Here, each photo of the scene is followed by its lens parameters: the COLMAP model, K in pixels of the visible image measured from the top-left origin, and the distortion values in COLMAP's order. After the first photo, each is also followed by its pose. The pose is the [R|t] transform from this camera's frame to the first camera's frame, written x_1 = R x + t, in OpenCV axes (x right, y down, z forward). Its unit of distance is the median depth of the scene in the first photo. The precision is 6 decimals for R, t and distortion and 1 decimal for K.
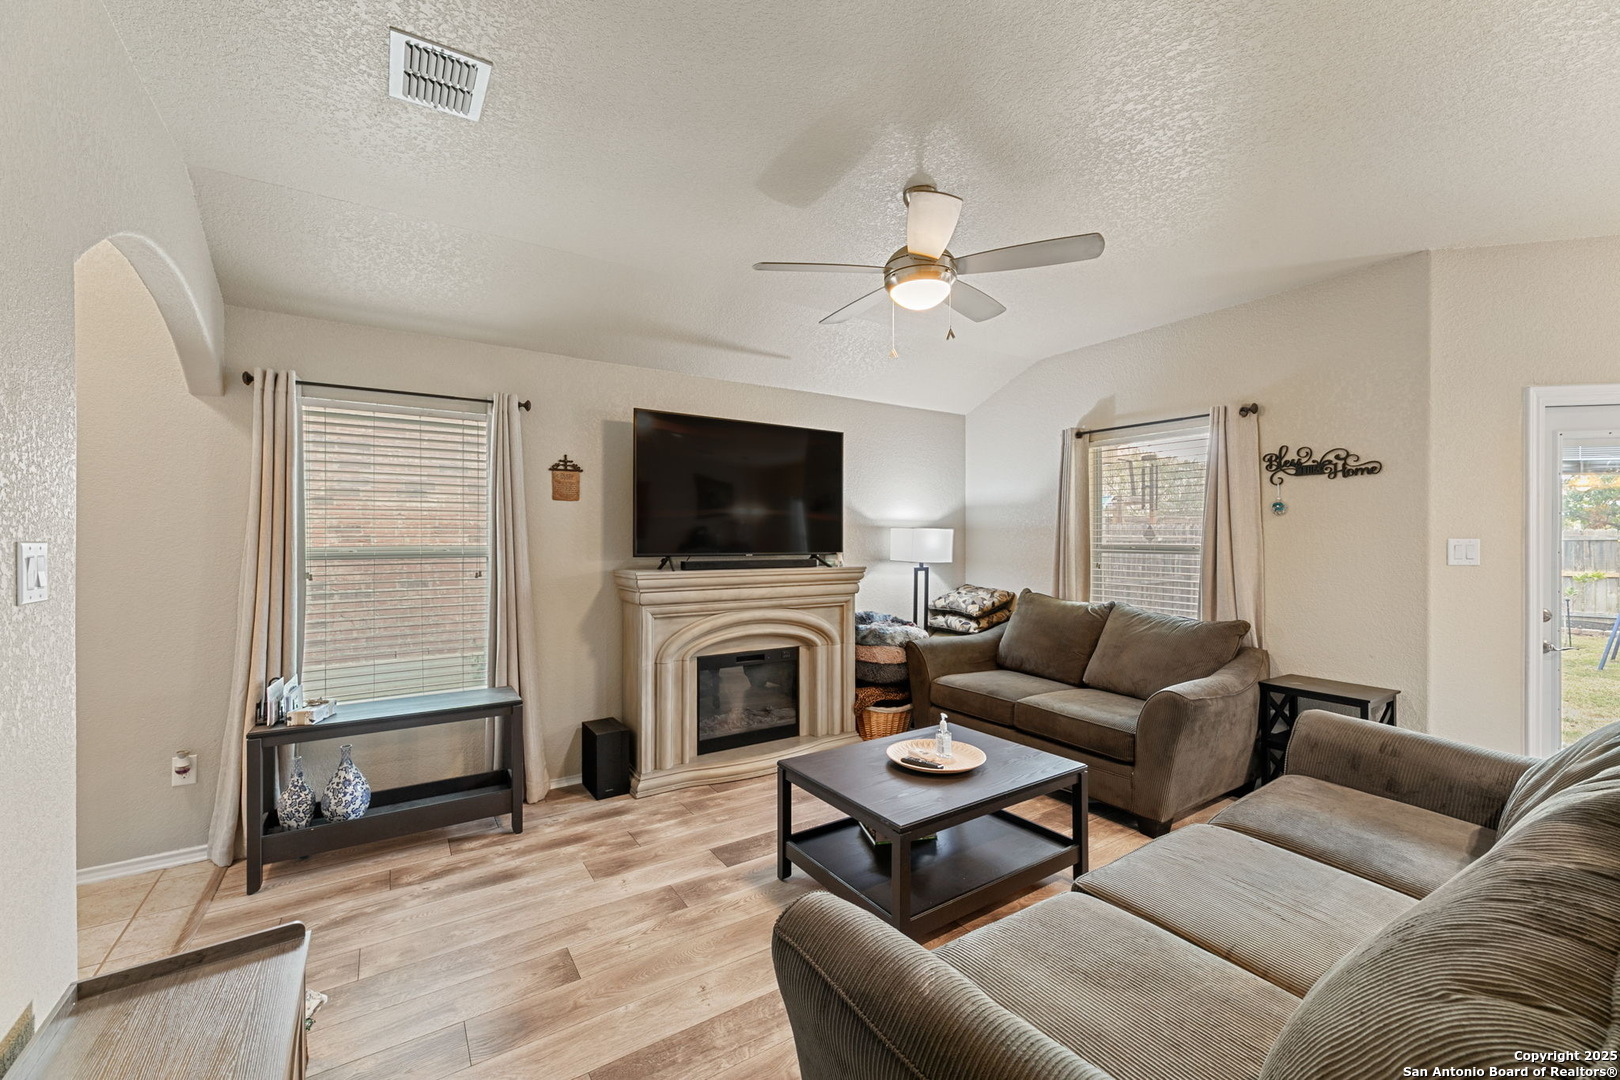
lens RADIAL K [[649.9, 0, 809.3], [0, 649.9, 538.5], [0, 0, 1]] dist [0.004370, -0.000026]
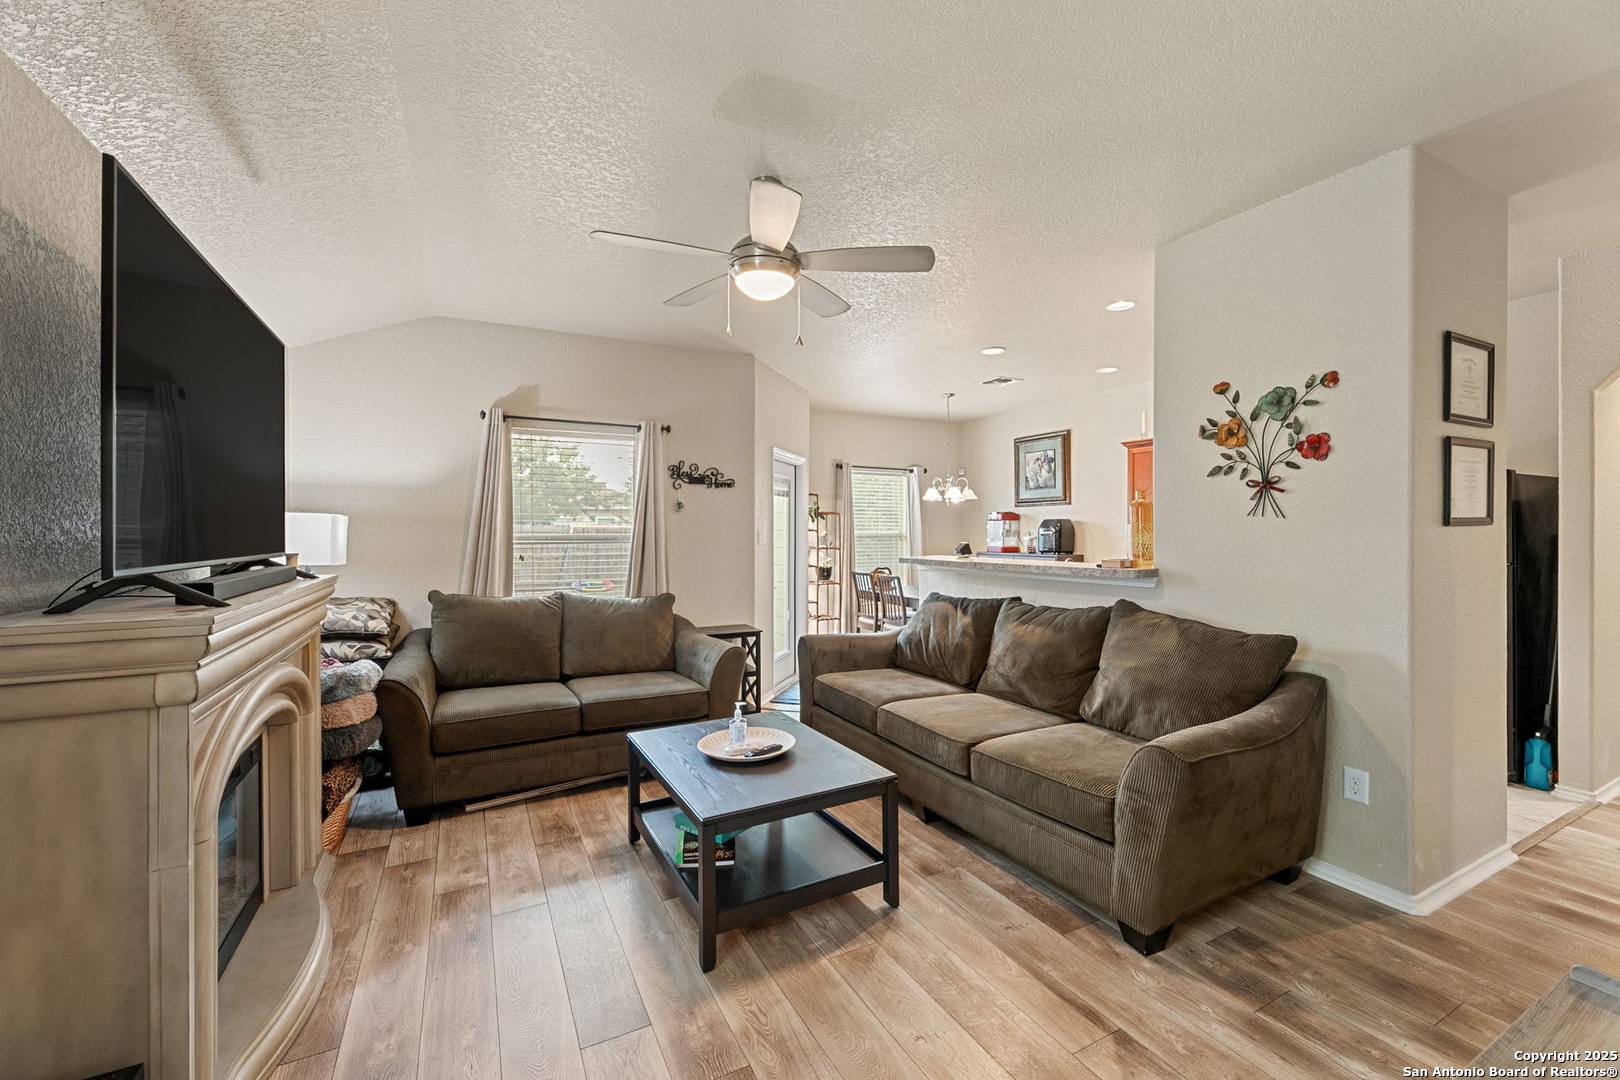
lens RADIAL K [[649.9, 0, 811.4], [0, 649.9, 534.4], [0, 0, 1]] dist [0.004370, -0.000026]
pose [[0.096824, -0.006220, 0.995282, -0.589289], [0.002114, 0.999980, 0.006044, 0.003669], [-0.995299, 0.001519, 0.096835, 0.597480]]
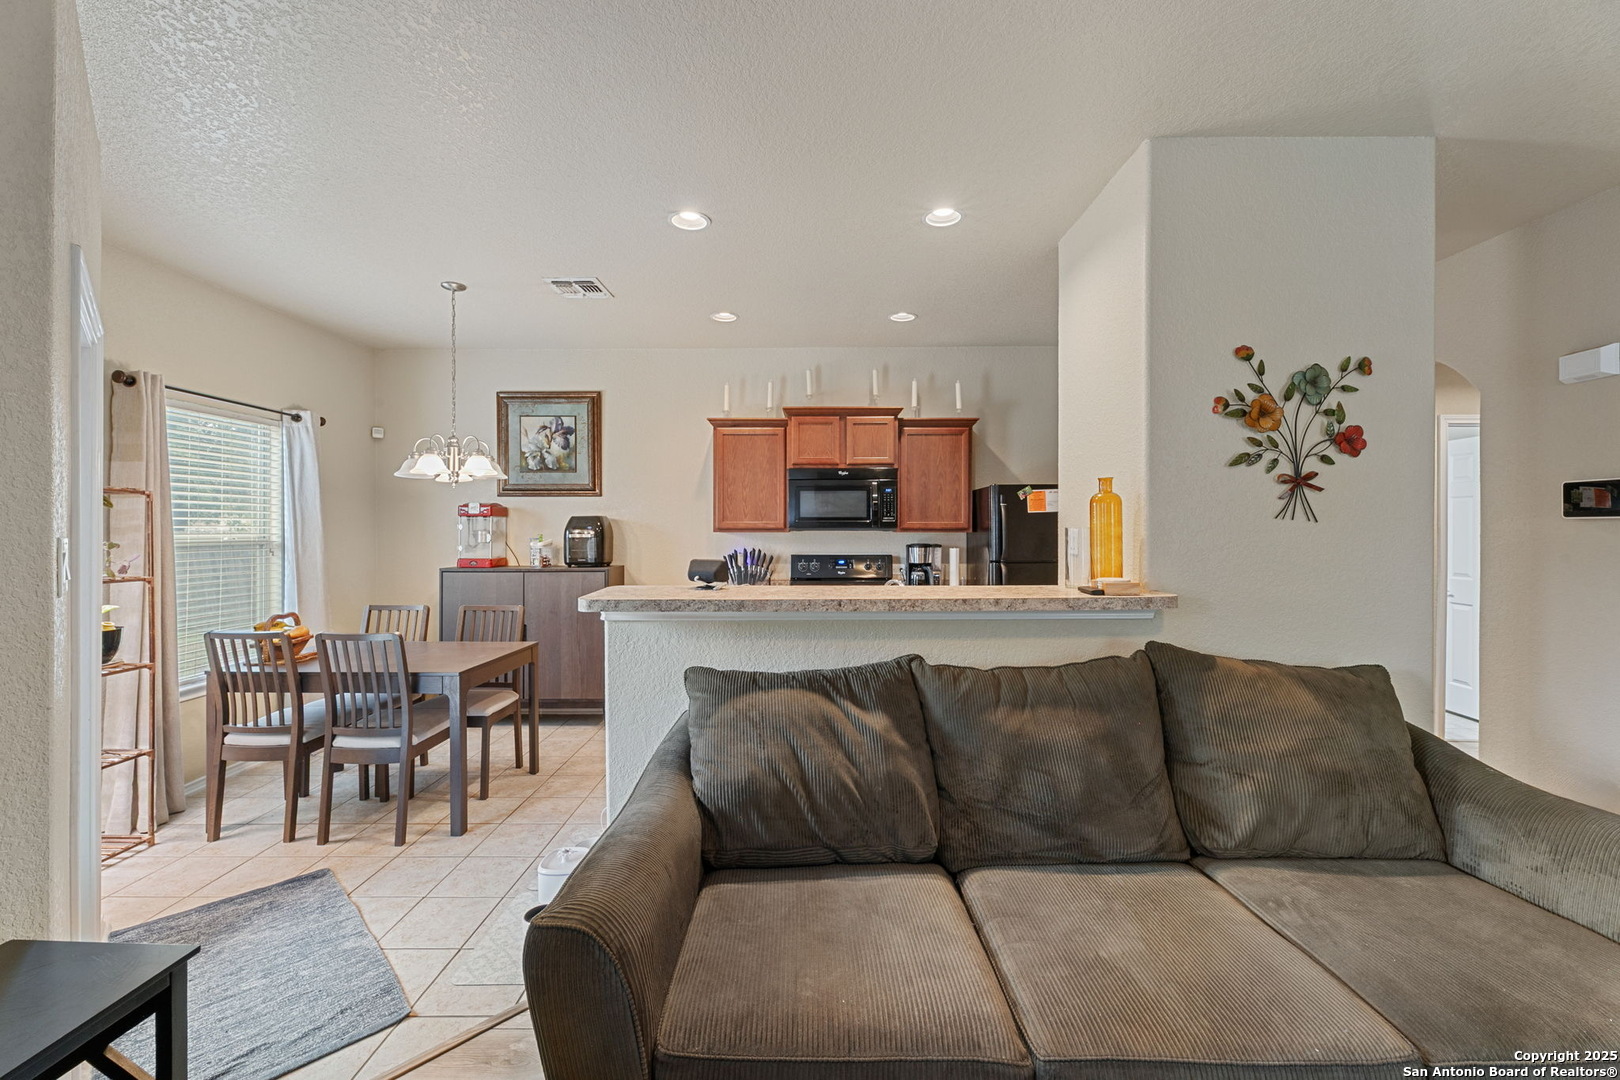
lens RADIAL K [[649.9, 0, 806.5], [0, 649.9, 528.6], [0, 0, 1]] dist [0.004370, -0.000026]
pose [[-0.829242, -0.000327, 0.558890, 0.270663], [0.000887, 0.999998, 0.001902, -0.004959], [-0.558890, 0.002073, -0.829239, 0.925076]]
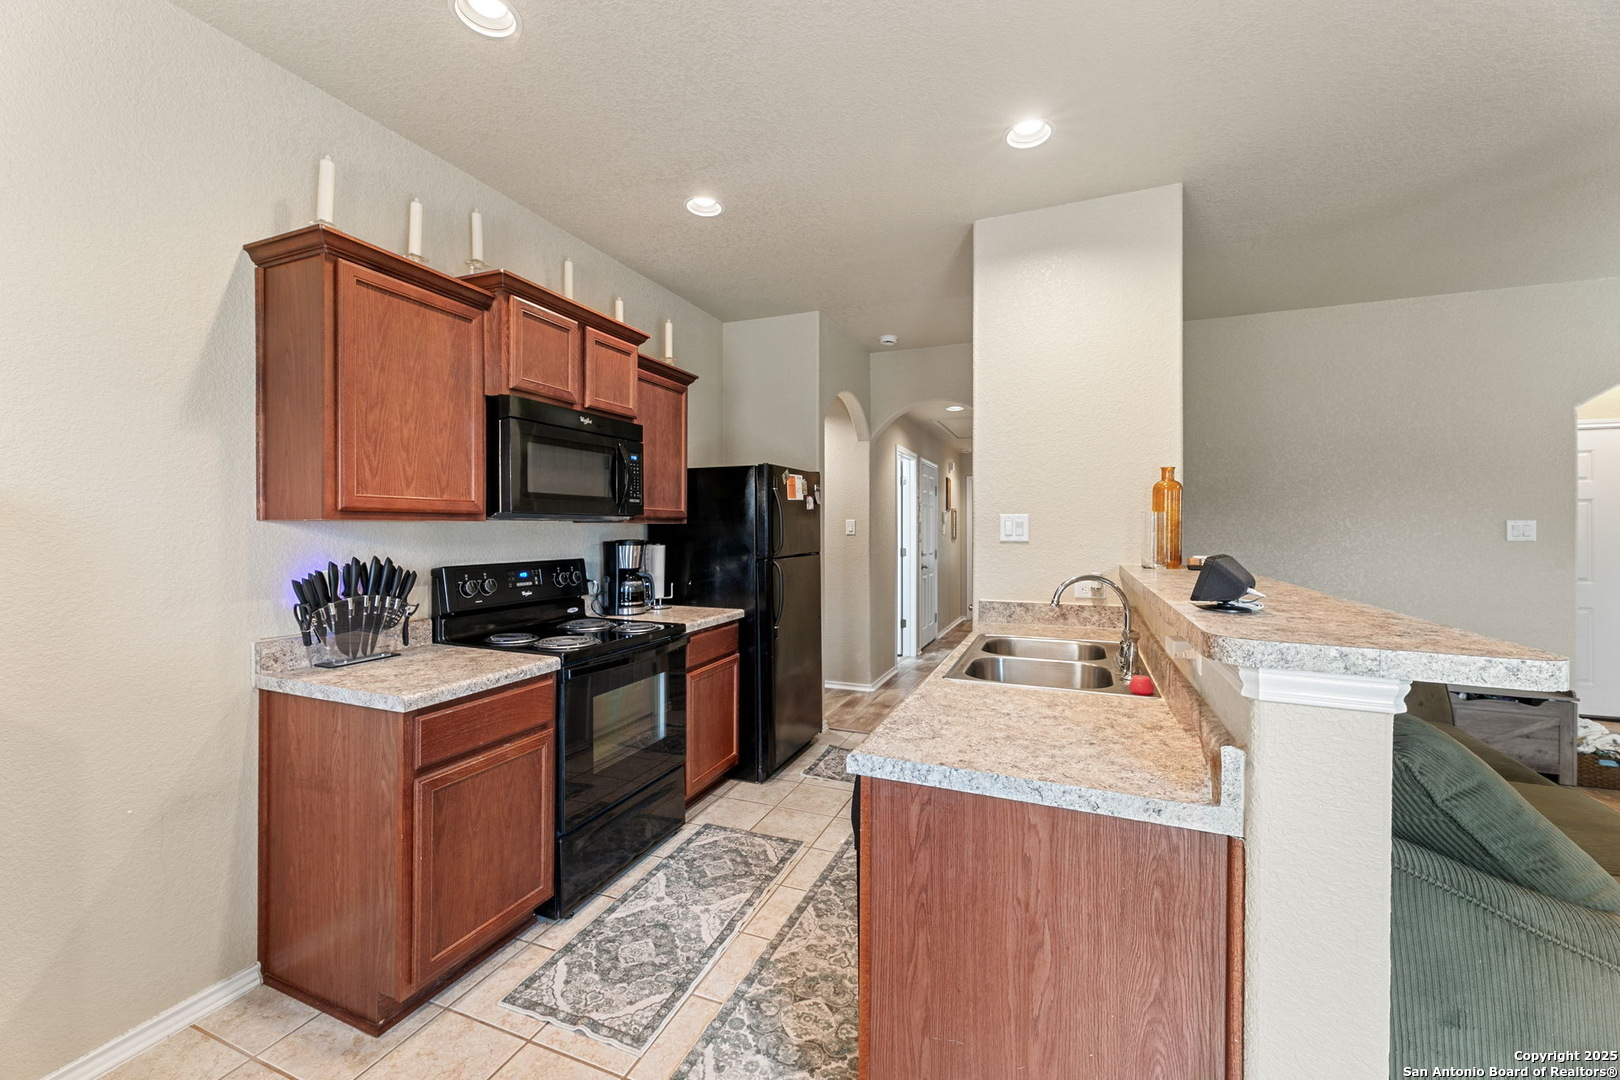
lens RADIAL K [[649.9, 0, 807.1], [0, 649.9, 526.8], [0, 0, 1]] dist [0.004370, -0.000026]
pose [[-0.824113, -0.000002, -0.566425, 1.130207], [0.001409, 0.999997, -0.002054, 0.012379], [0.566423, -0.002491, -0.824111, 0.590651]]
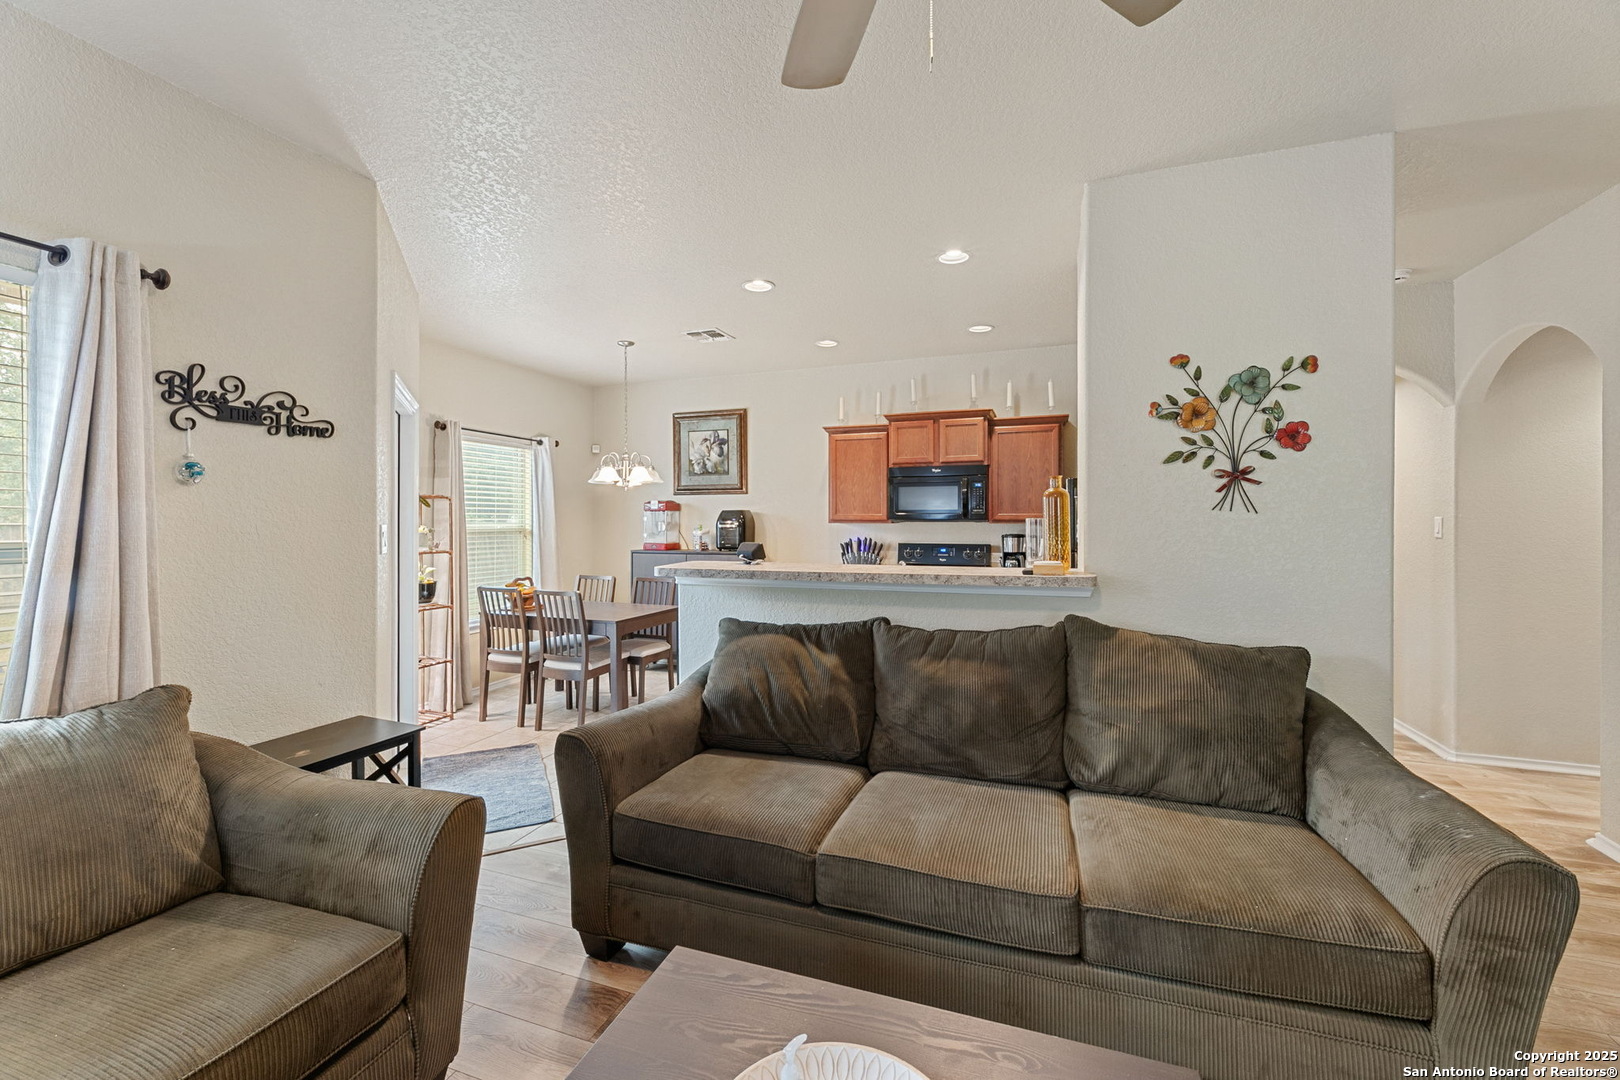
lens RADIAL K [[649.9, 0, 805.8], [0, 649.9, 521.7], [0, 0, 1]] dist [0.004370, -0.000026]
pose [[-0.591997, -0.001311, 0.805939, -0.054133], [0.001931, 0.999993, 0.003046, -0.003728], [-0.805938, 0.003359, -0.591991, 0.903388]]
